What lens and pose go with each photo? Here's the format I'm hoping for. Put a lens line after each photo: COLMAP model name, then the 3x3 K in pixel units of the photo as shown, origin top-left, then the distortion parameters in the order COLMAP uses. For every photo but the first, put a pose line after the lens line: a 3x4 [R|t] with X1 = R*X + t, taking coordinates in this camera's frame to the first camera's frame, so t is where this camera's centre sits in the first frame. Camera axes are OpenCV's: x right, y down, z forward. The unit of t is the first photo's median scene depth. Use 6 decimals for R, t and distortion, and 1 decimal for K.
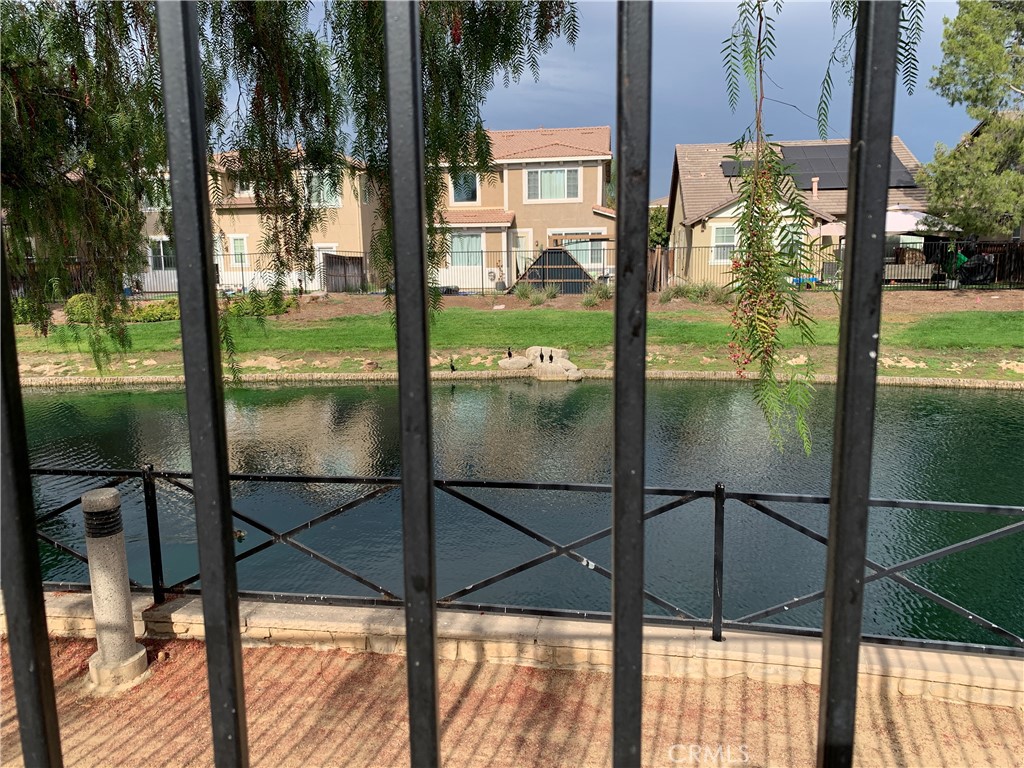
lens RADIAL K [[781.6, 0, 513.9], [0, 781.6, 385.4], [0, 0, 1]] dist [0.013203, -0.002008]
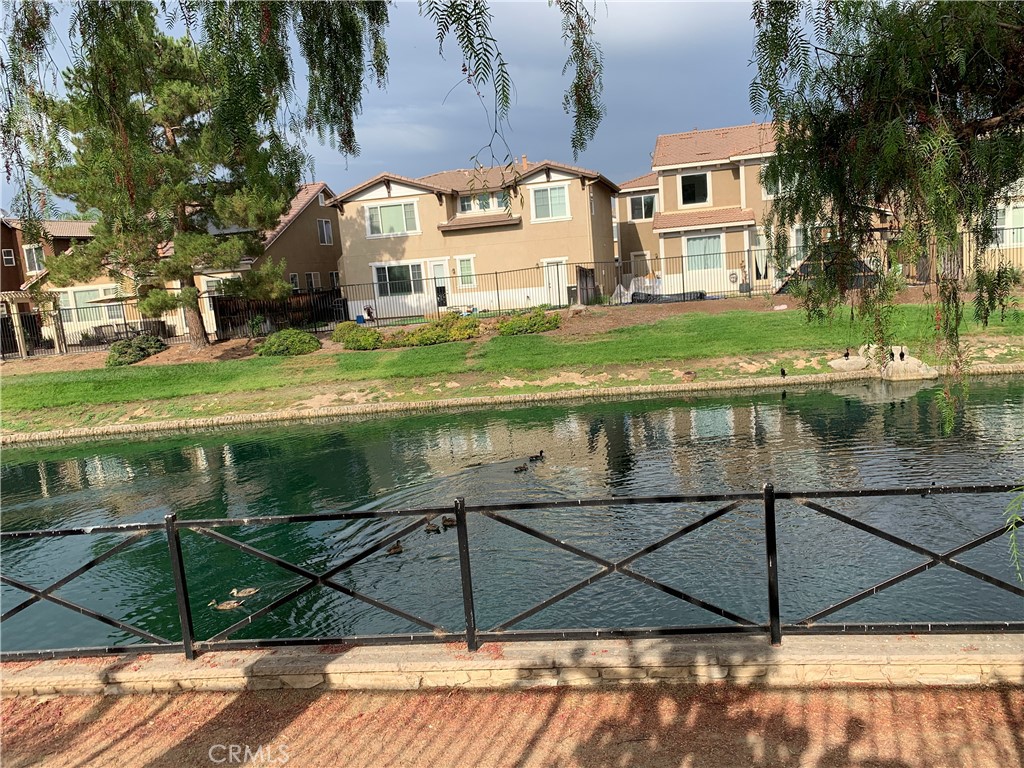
lens RADIAL K [[781.6, 0, 508.1], [0, 781.6, 382.0], [0, 0, 1]] dist [0.013203, -0.002008]
pose [[0.989776, -0.053778, -0.132103, -0.263028], [0.050664, 0.998355, -0.026824, -0.002772], [0.133328, 0.019857, 0.990873, 0.032970]]
